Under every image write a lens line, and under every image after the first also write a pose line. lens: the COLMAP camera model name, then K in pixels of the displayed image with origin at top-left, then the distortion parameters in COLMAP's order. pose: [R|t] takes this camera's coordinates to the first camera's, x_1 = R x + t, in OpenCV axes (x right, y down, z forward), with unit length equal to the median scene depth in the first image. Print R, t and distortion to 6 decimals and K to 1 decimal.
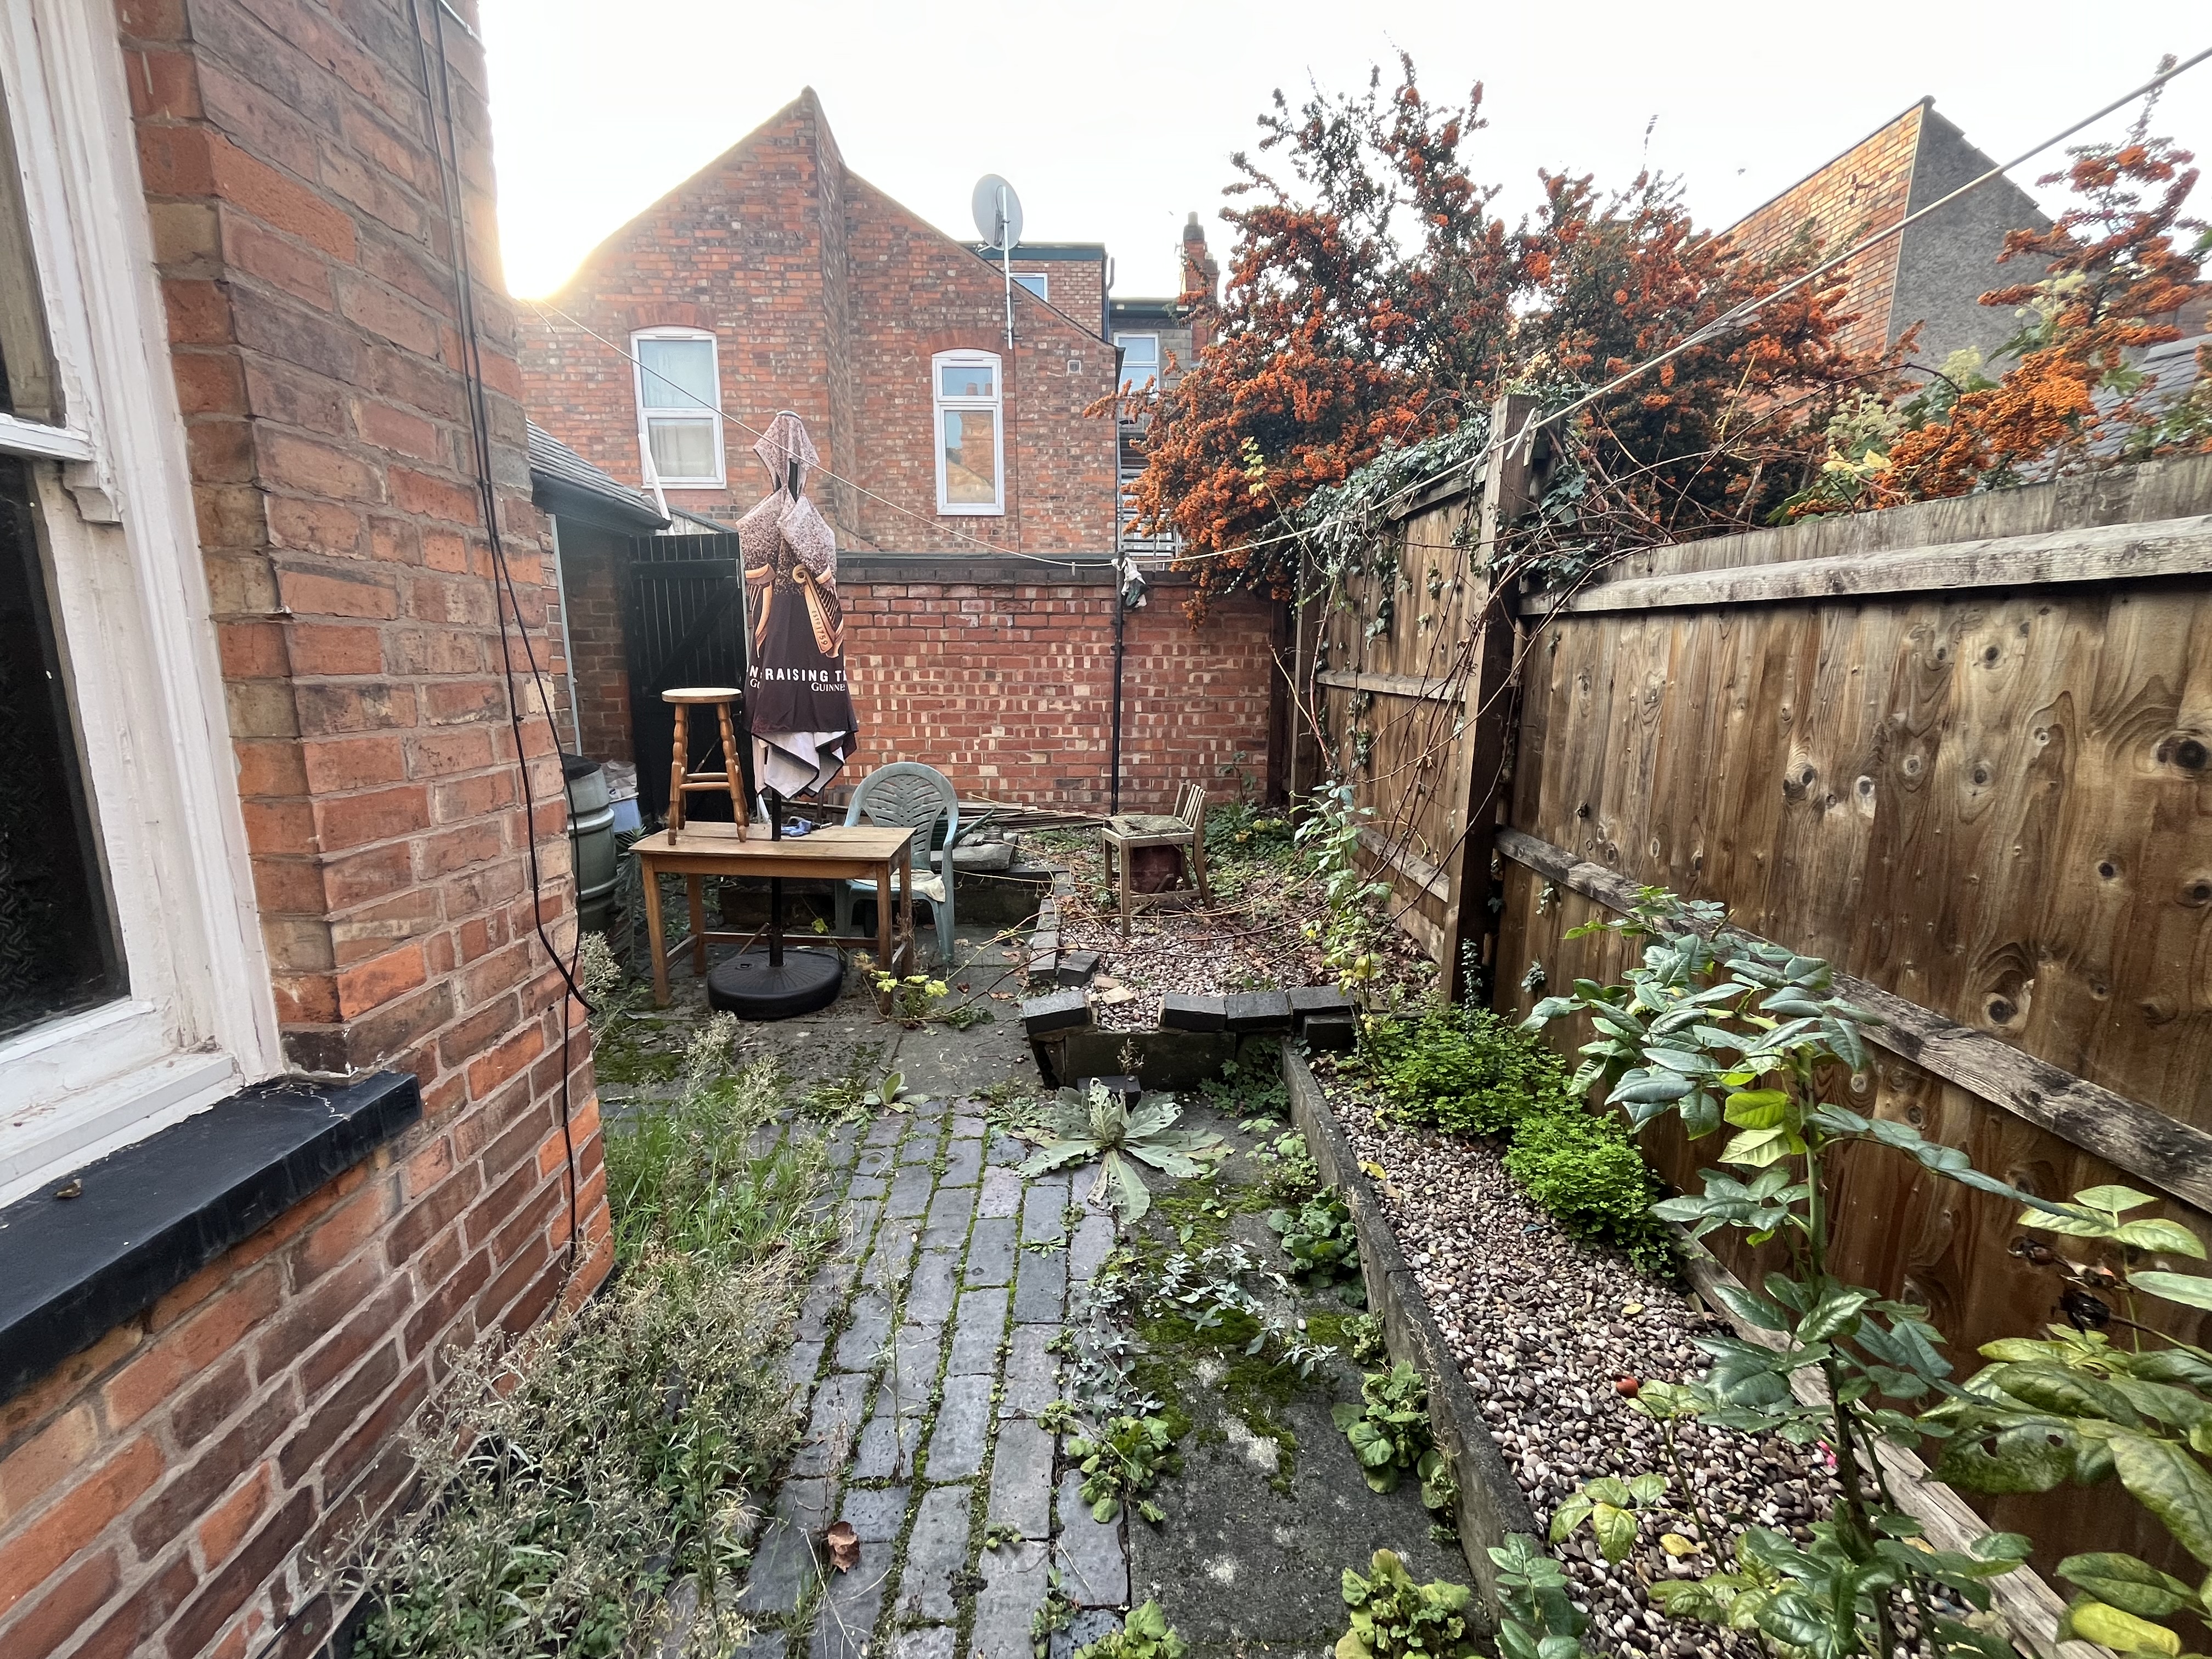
lens RADIAL K [[894.9, 0, 1102.9], [0, 894.9, 824.7], [0, 0, 1]] dist [-0.001535, -0.000922]
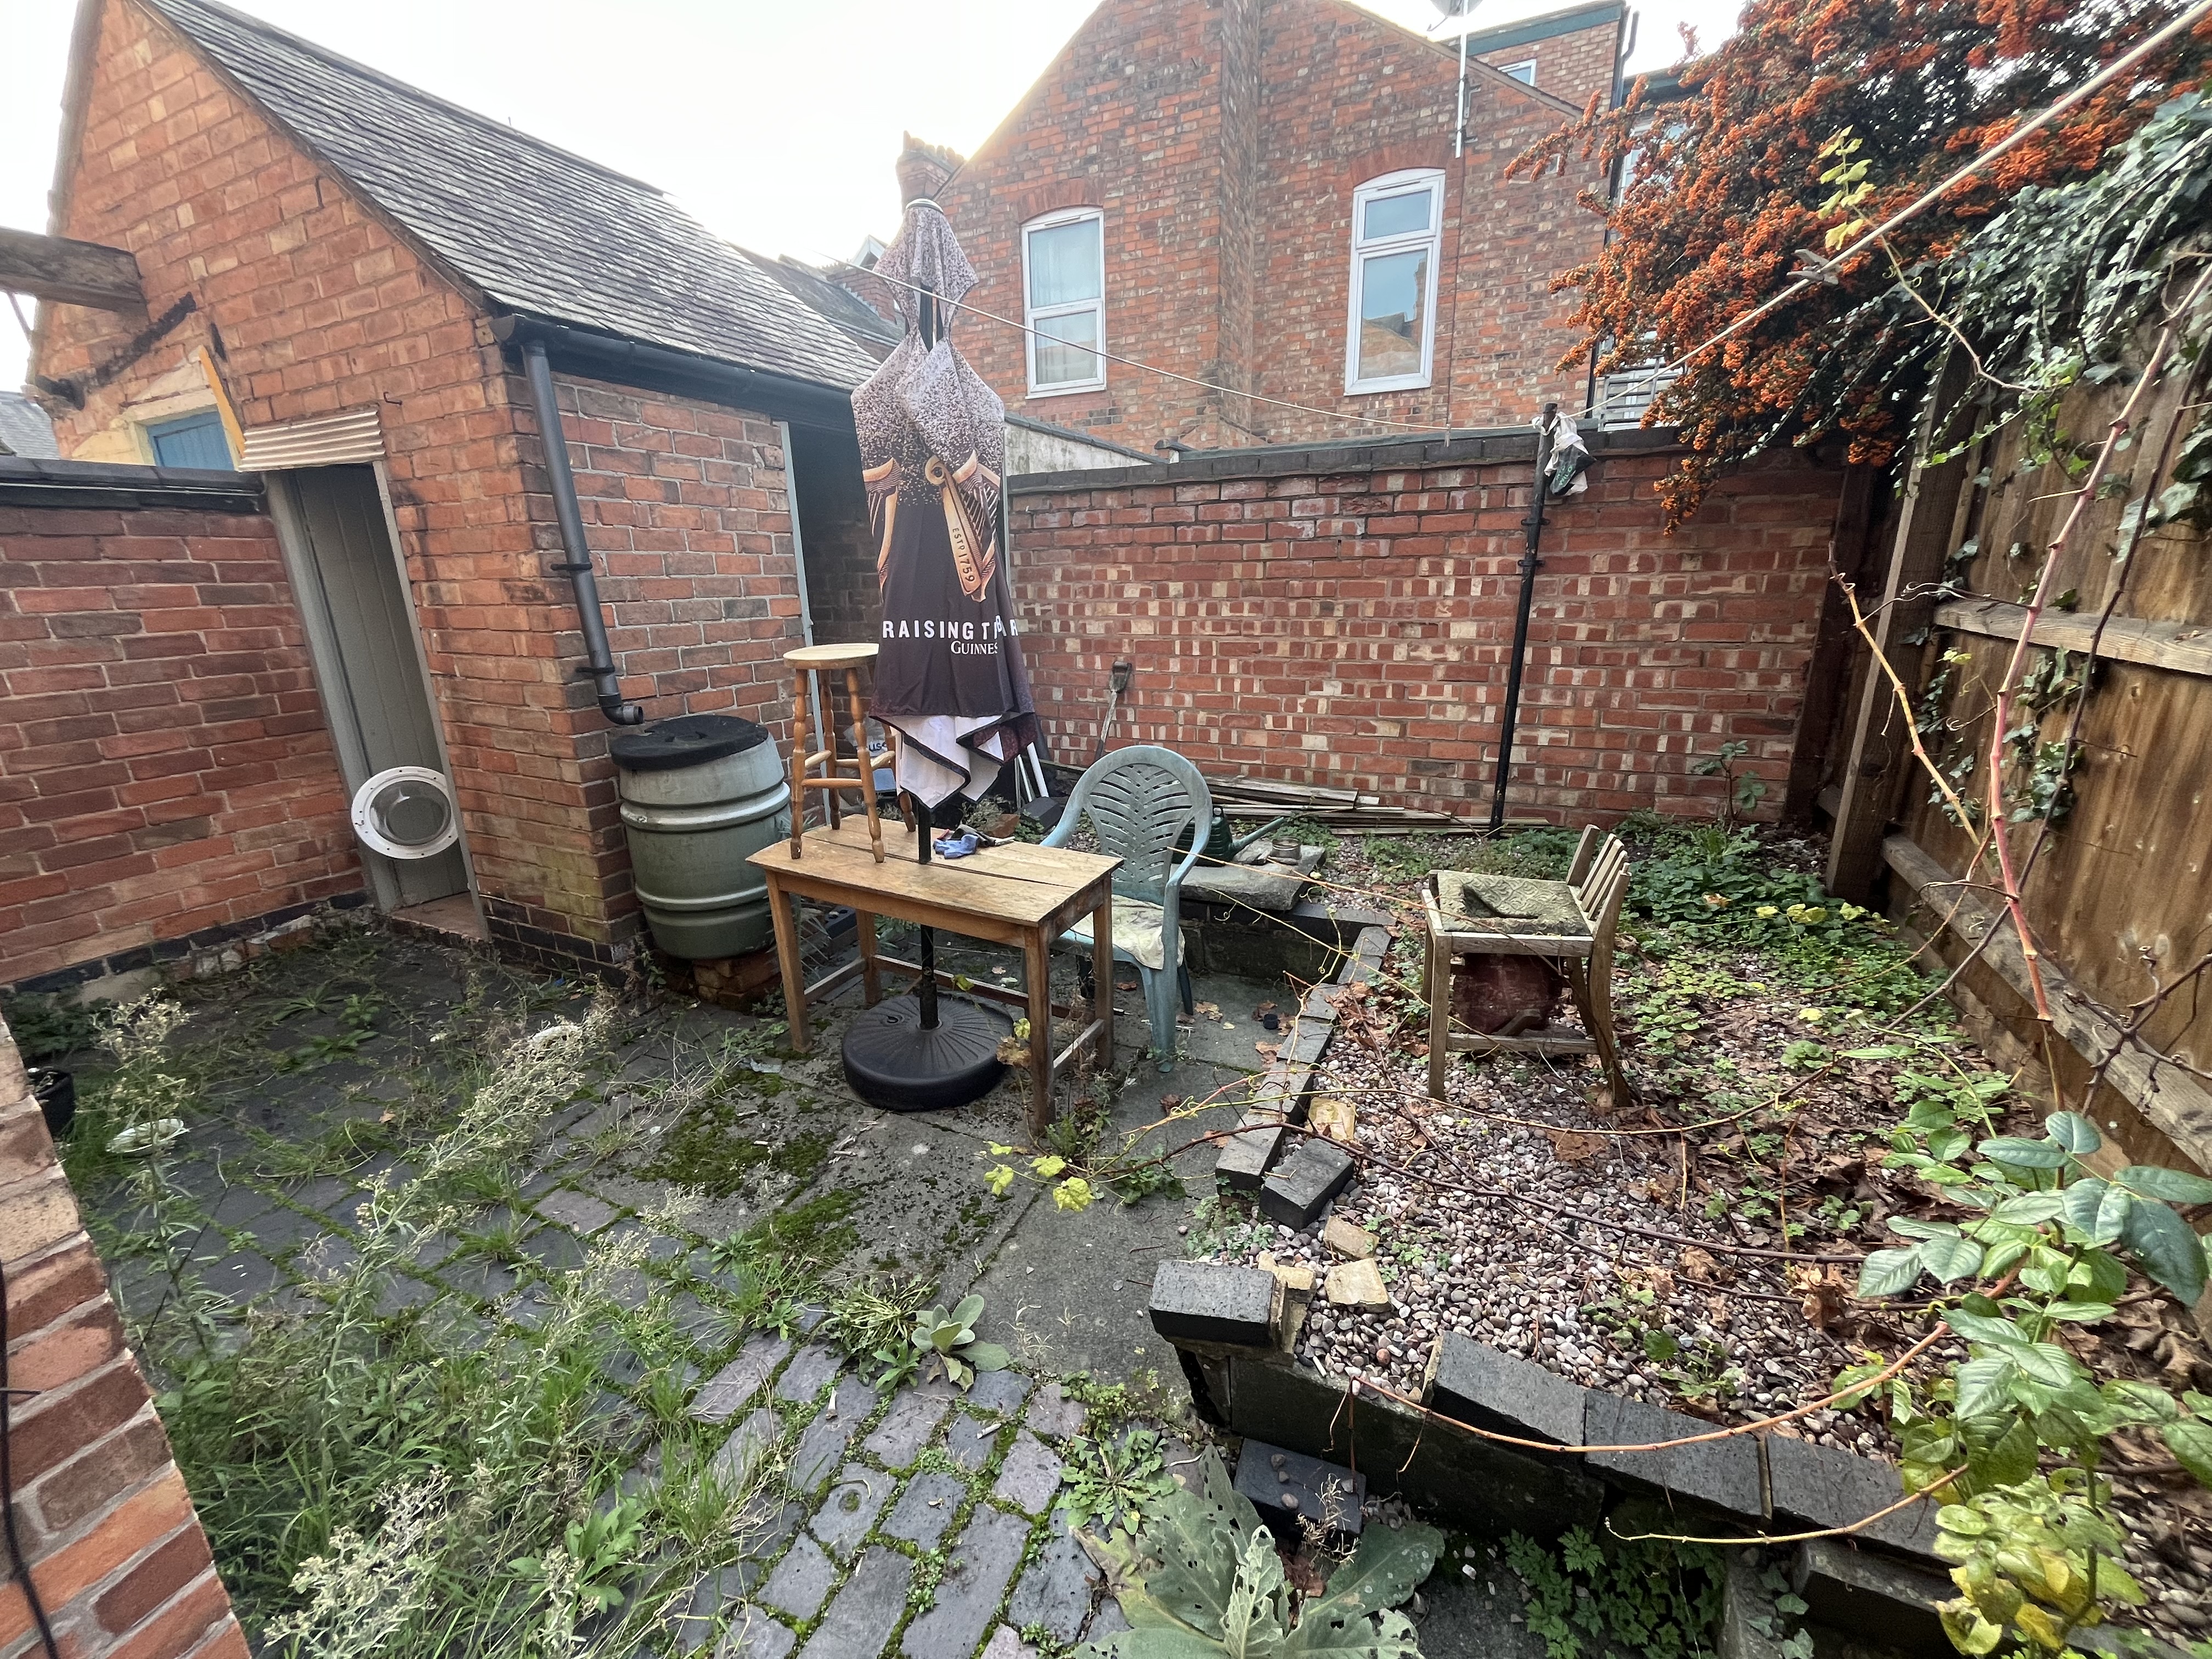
lens RADIAL K [[894.9, 0, 1103.4], [0, 894.9, 829.6], [0, 0, 1]] dist [-0.001535, -0.000922]
pose [[0.890081, 0.104269, -0.443715, 0.048603], [-0.059572, 0.991744, 0.113553, -0.063522], [0.451892, -0.074638, 0.888945, 0.282587]]
